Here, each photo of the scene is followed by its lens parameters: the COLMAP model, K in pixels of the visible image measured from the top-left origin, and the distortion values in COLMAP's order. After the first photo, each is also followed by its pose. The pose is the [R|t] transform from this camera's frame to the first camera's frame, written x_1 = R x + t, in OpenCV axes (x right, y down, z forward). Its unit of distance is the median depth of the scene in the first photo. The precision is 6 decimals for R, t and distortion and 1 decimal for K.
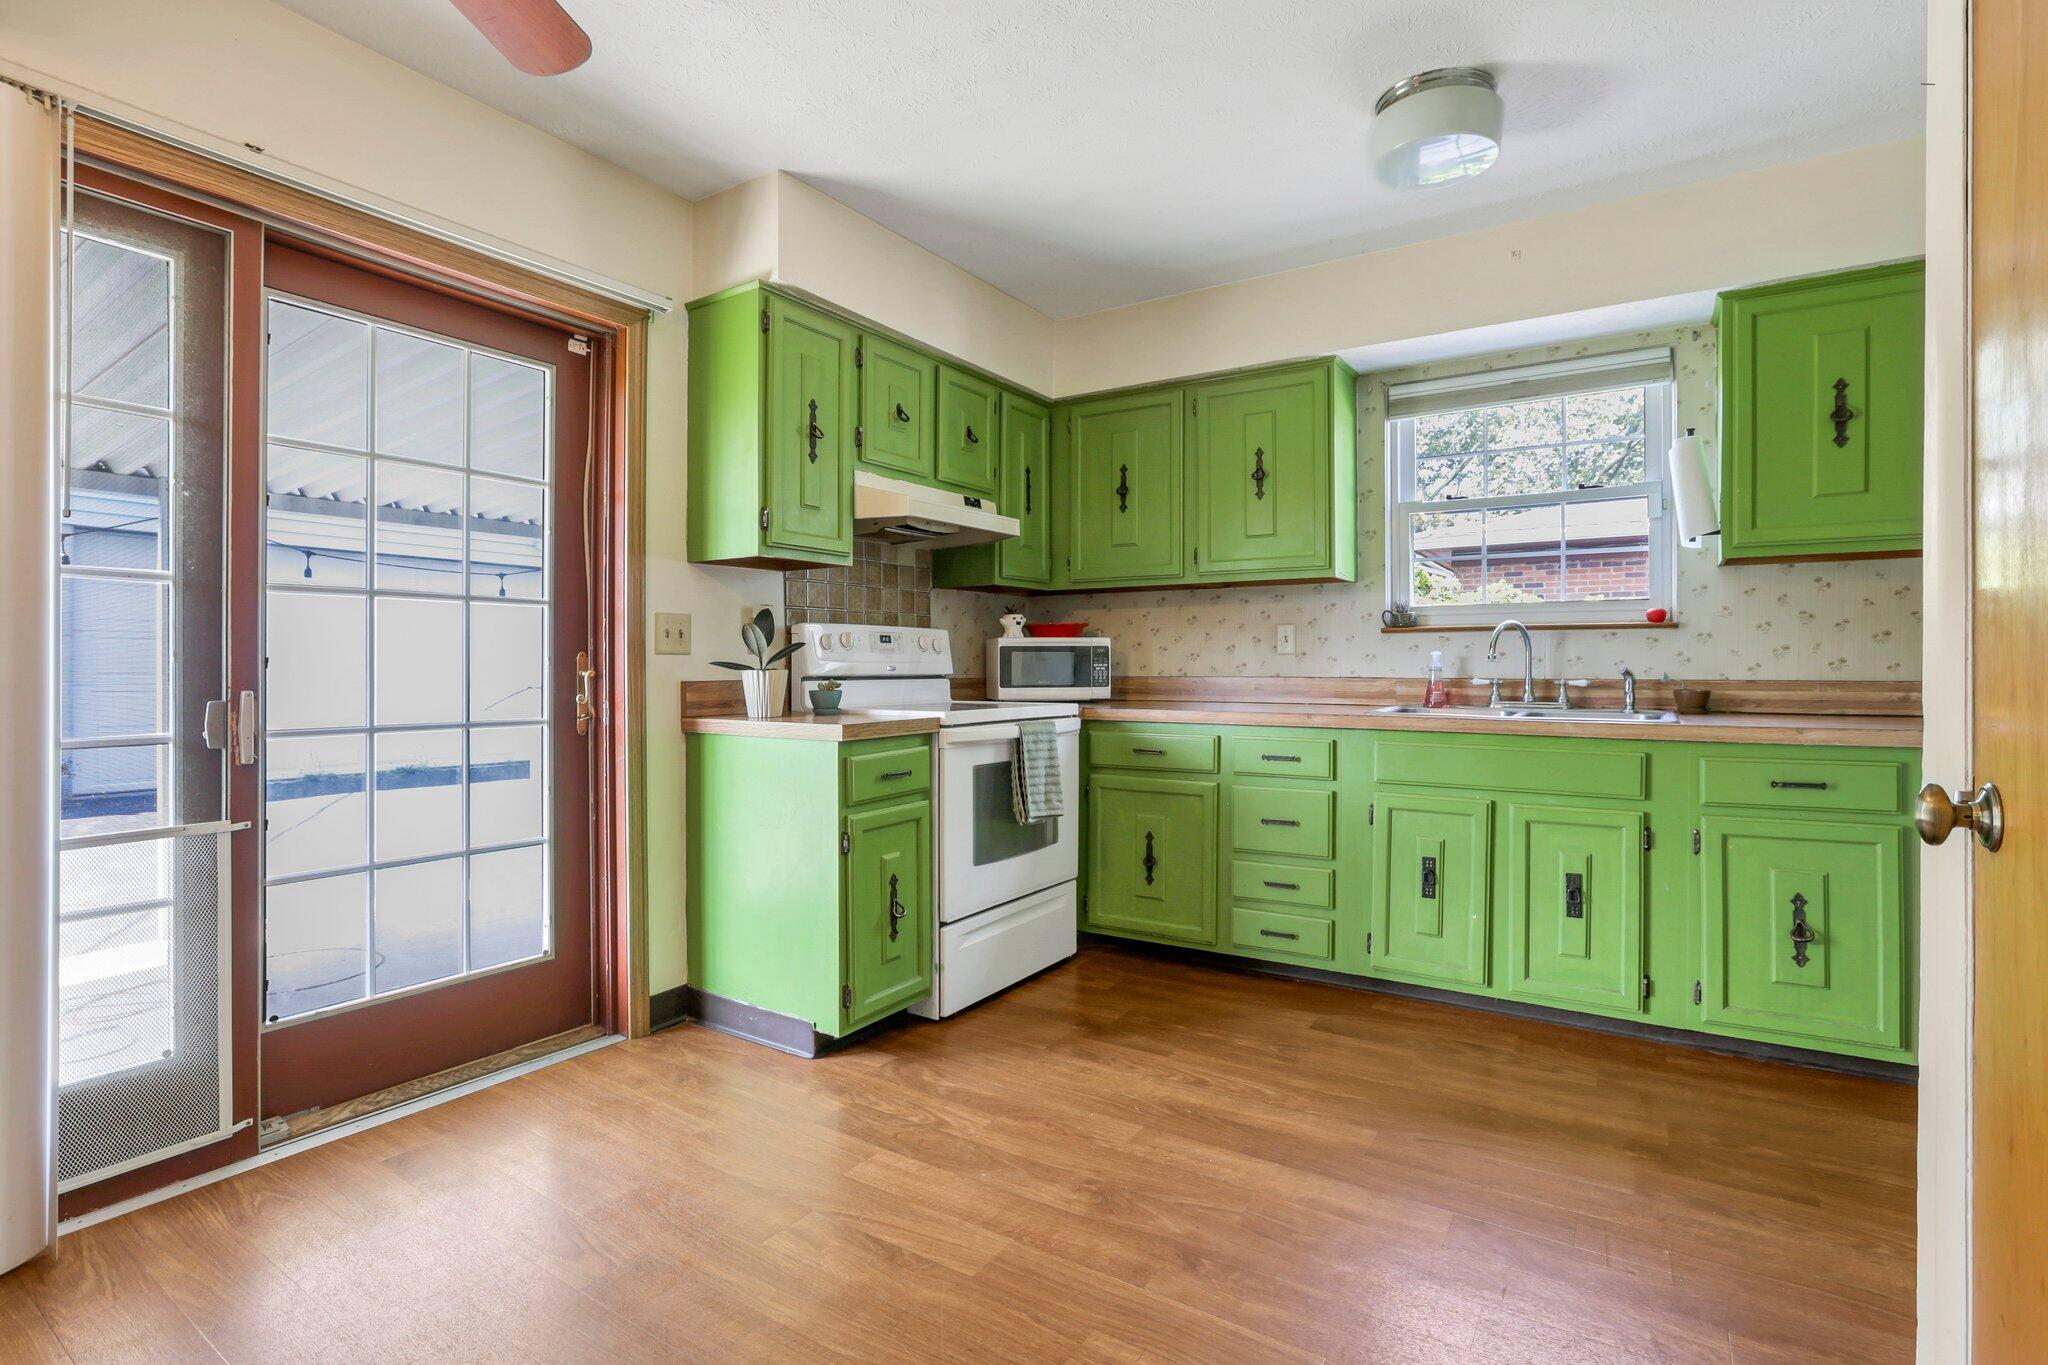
lens RADIAL K [[976.8, 0, 1035.3], [0, 976.8, 662.2], [0, 0, 1]] dist [-0.031189, 0.006202]
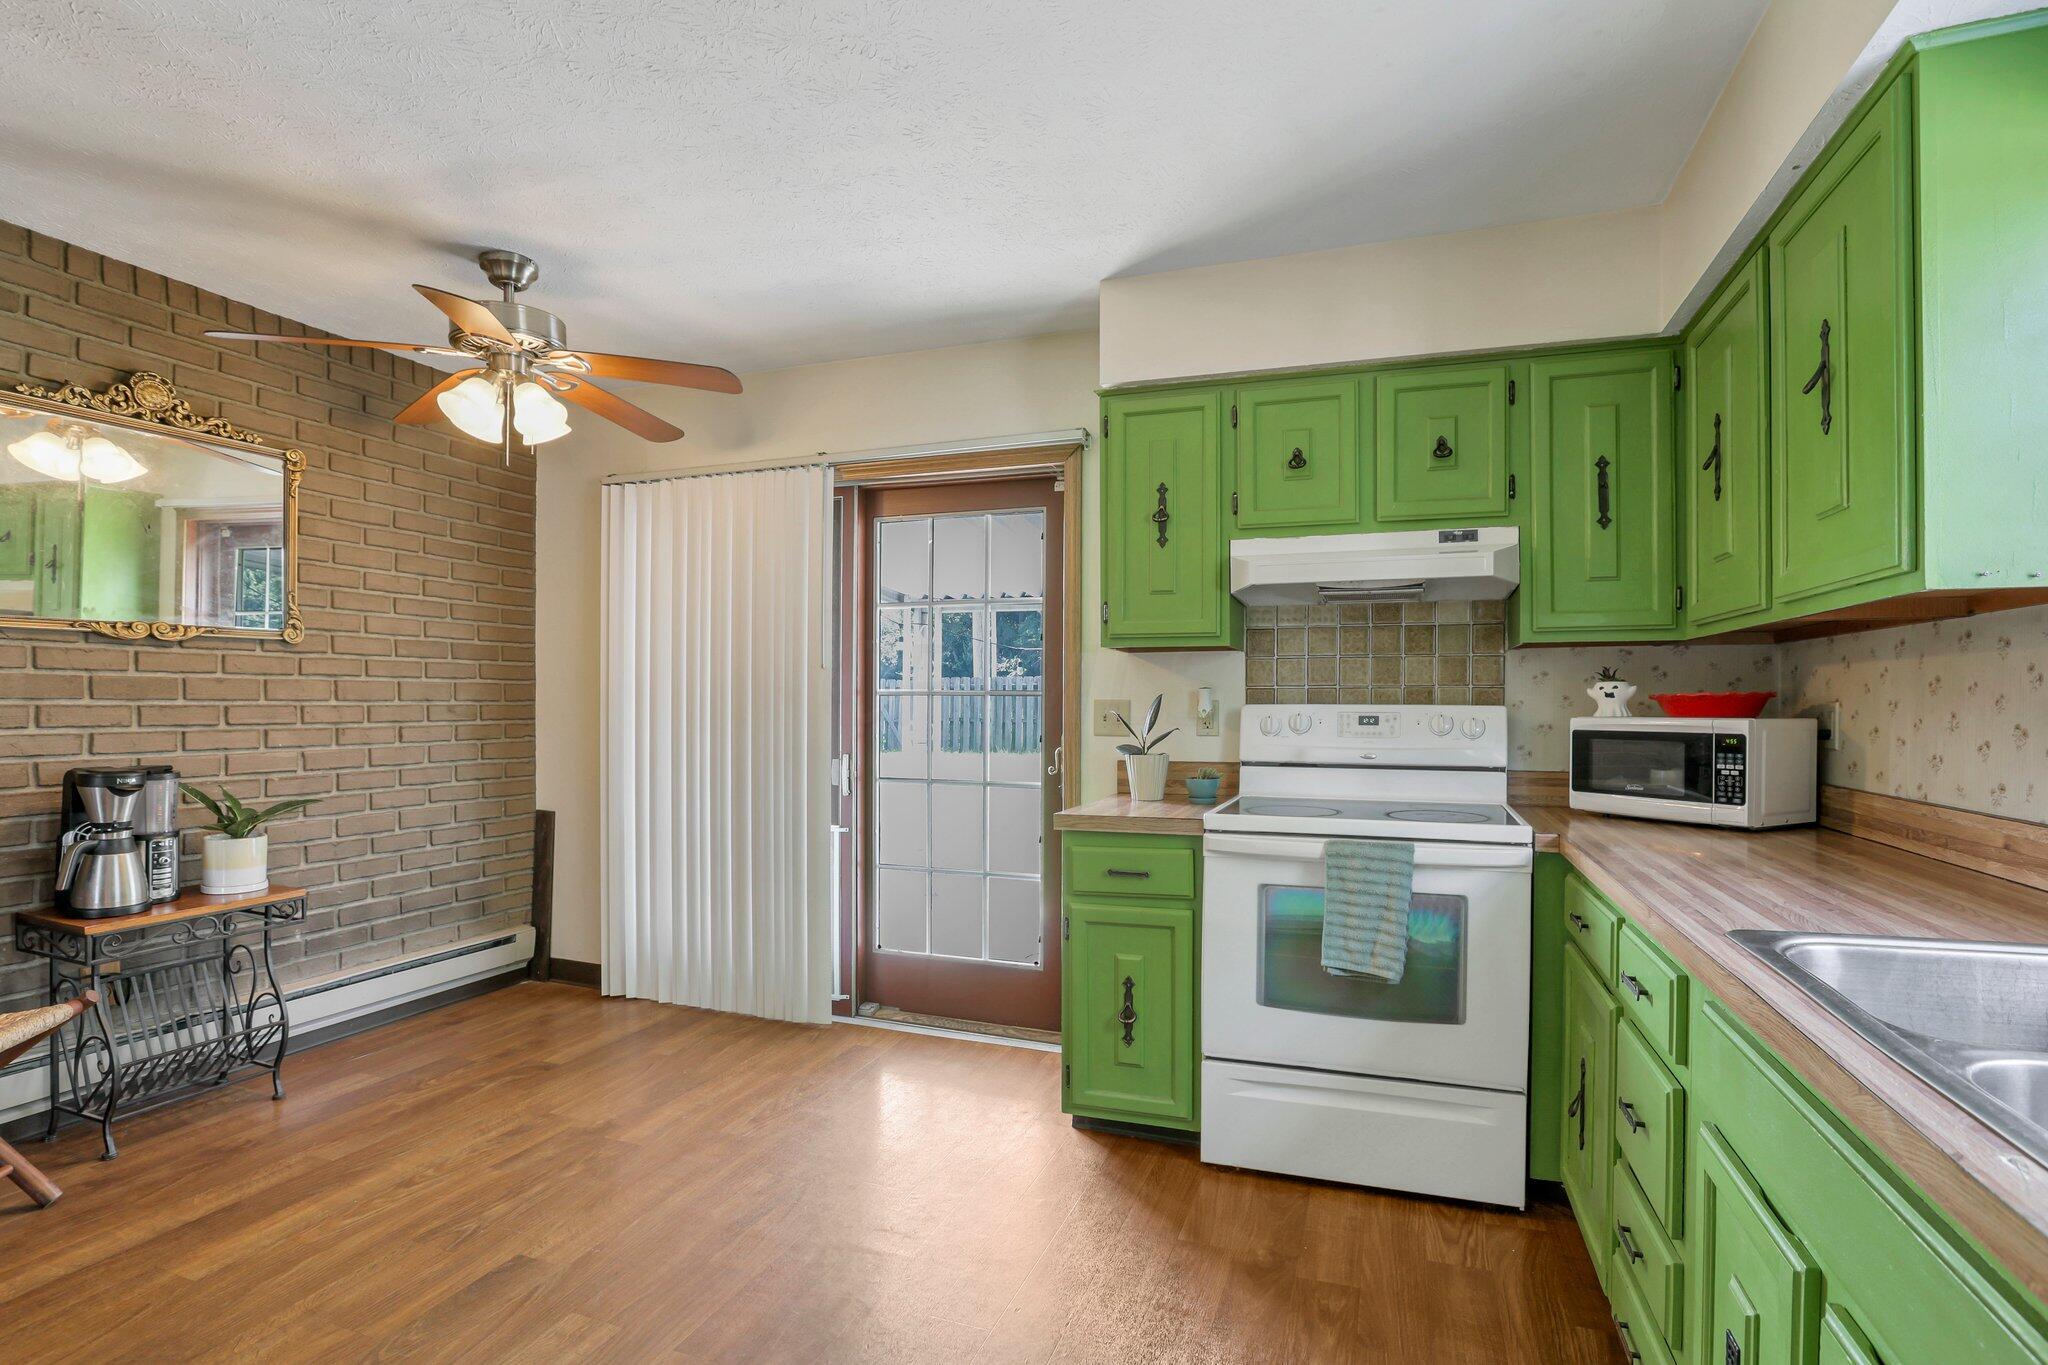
lens RADIAL K [[976.8, 0, 1045.0], [0, 976.8, 703.1], [0, 0, 1]] dist [-0.031189, 0.006202]
pose [[0.235538, 0.003854, -0.971857, 0.661720], [-0.000205, 0.999992, 0.003916, -0.046844], [0.971865, -0.000723, 0.235537, 0.605645]]
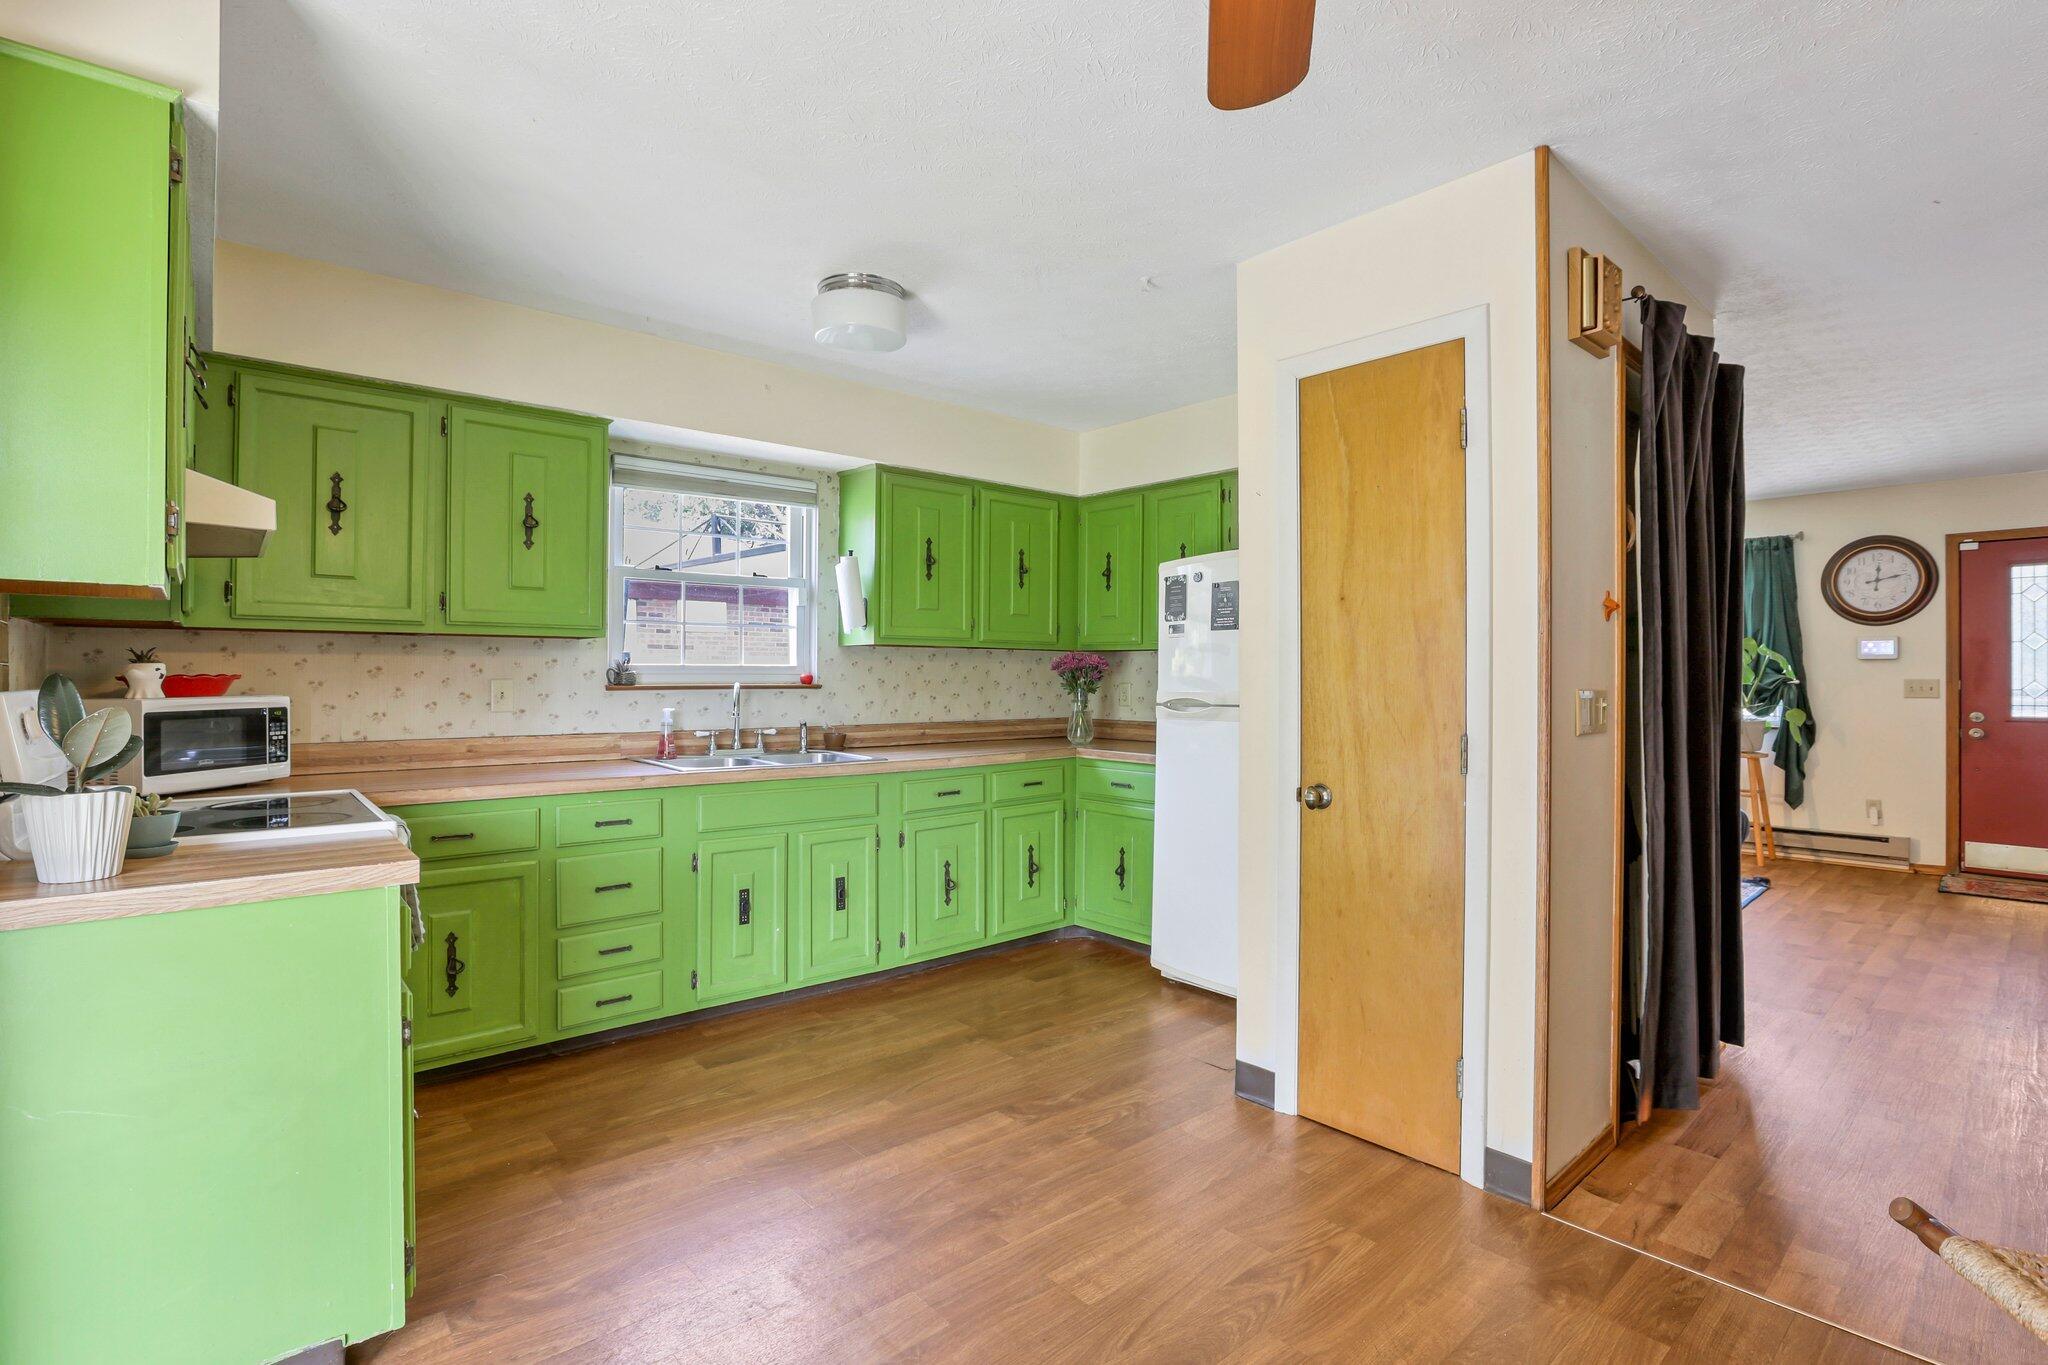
lens RADIAL K [[976.8, 0, 1014.3], [0, 976.8, 671.1], [0, 0, 1]] dist [-0.031189, 0.006202]
pose [[0.294415, 0.006023, 0.955659, -0.588620], [-0.006307, 0.999971, -0.004359, -0.056436], [-0.955657, -0.004744, 0.294444, 0.324559]]
